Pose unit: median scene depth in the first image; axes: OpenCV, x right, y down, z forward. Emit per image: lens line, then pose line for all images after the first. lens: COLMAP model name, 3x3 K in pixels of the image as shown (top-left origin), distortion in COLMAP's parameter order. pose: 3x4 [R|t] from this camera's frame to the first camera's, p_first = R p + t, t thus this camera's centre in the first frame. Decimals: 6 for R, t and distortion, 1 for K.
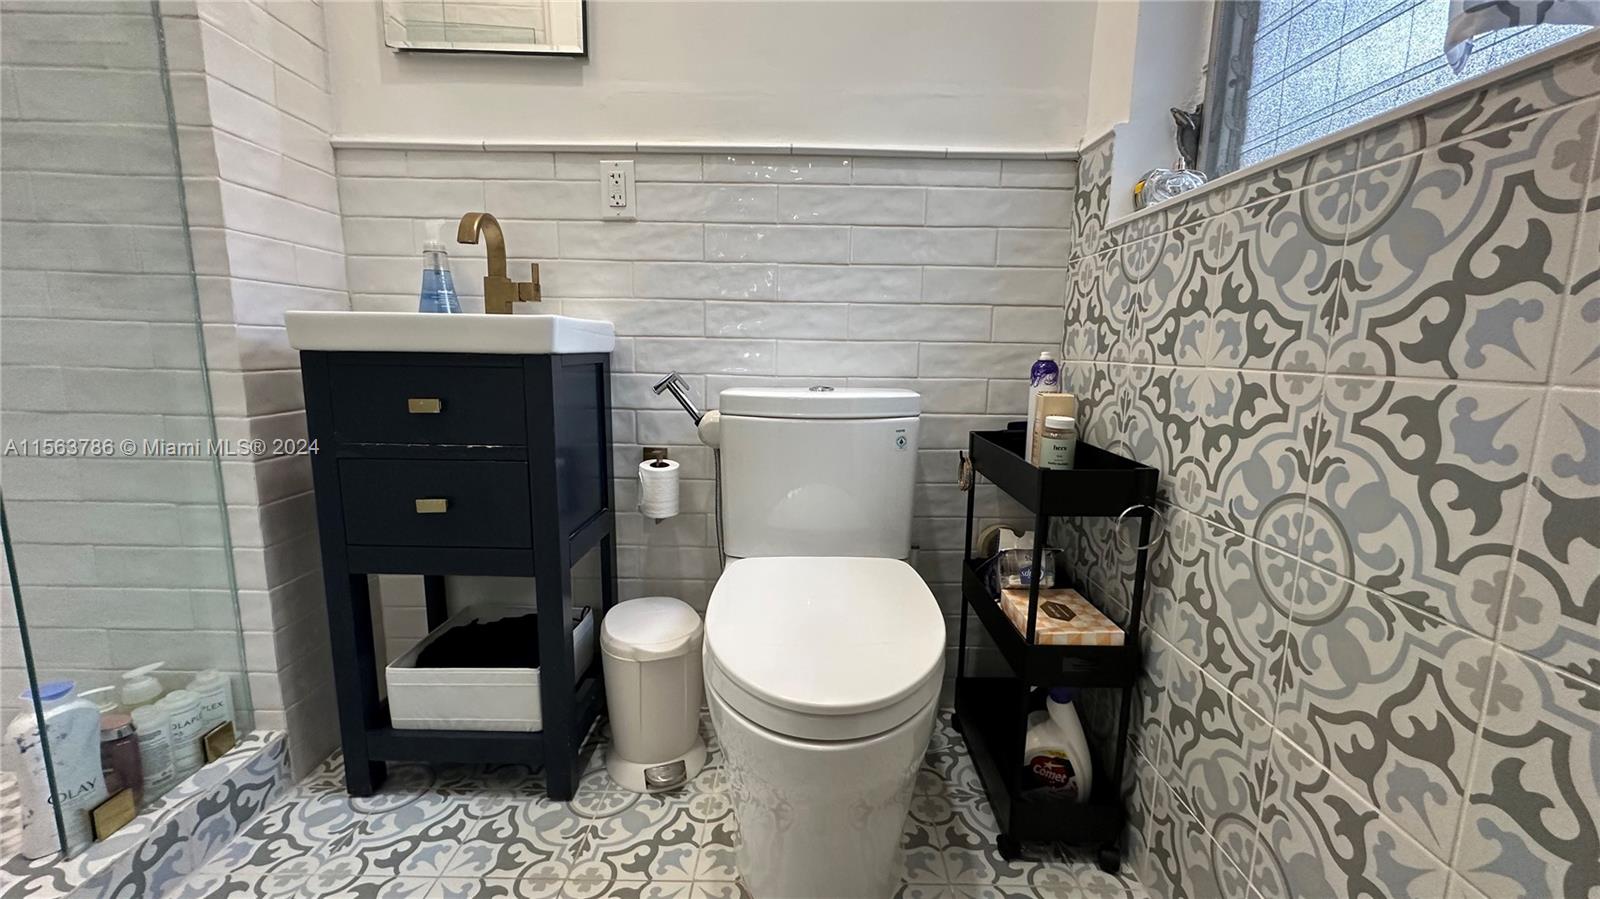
lens RADIAL K [[642.5, 0, 802.7], [0, 642.5, 448.9], [0, 0, 1]] dist [-0.000584, 0.000178]
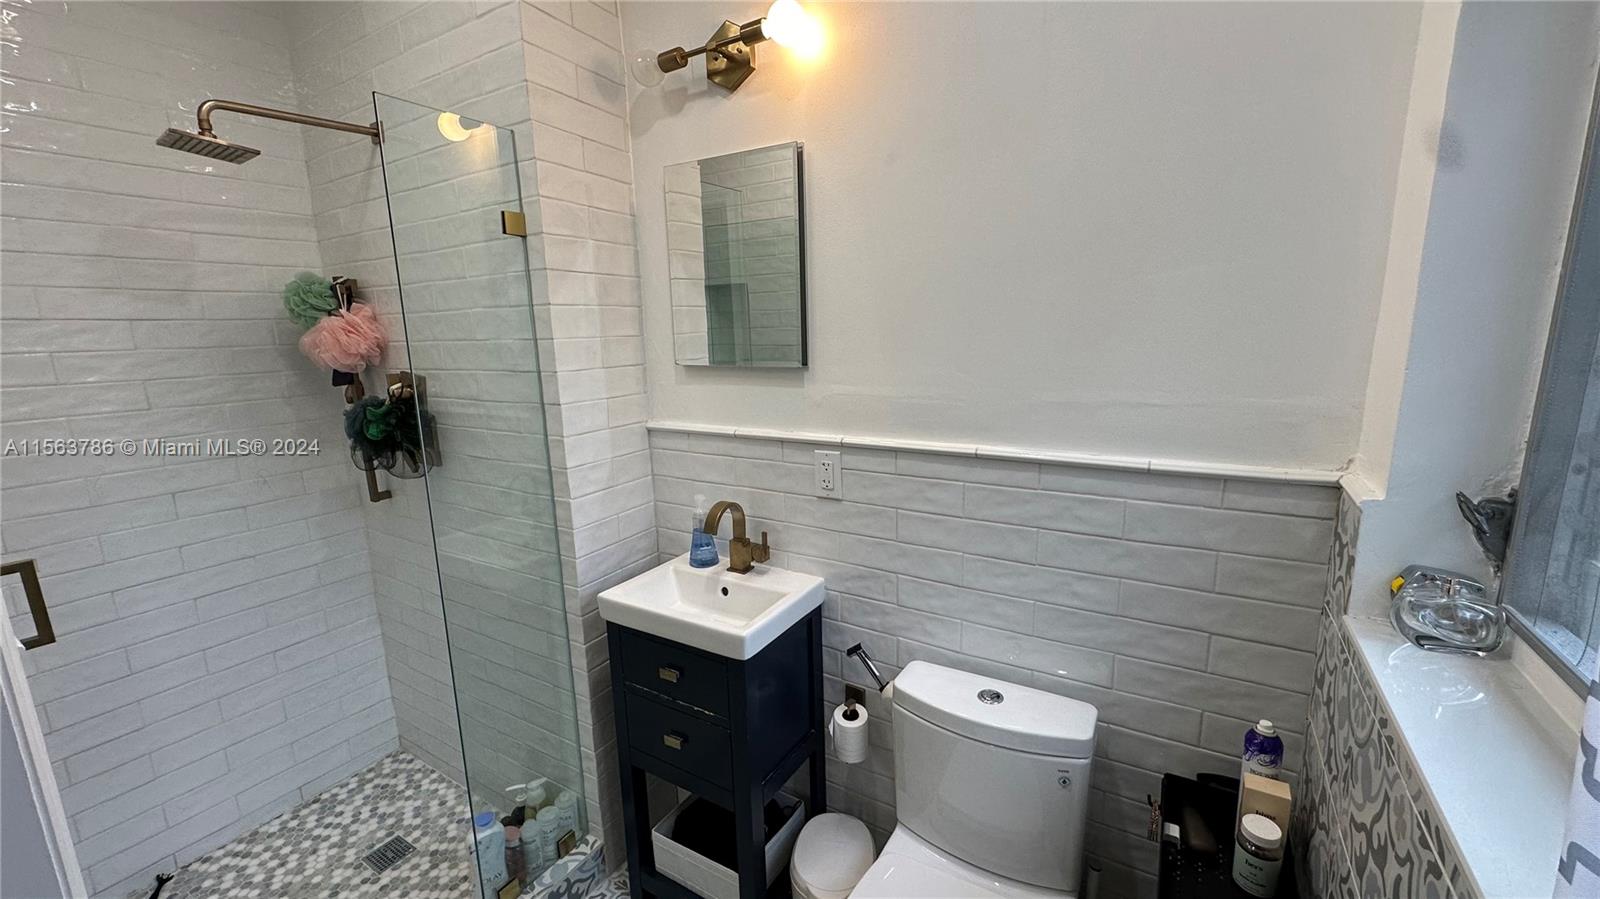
lens RADIAL K [[642.5, 0, 802.7], [0, 642.5, 448.9], [0, 0, 1]] dist [-0.000584, 0.000178]
pose [[0.853774, 0.062918, -0.516827, 0.277364], [-0.044600, 0.997861, 0.047802, -0.521359], [0.518729, -0.017761, 0.854754, -0.010079]]
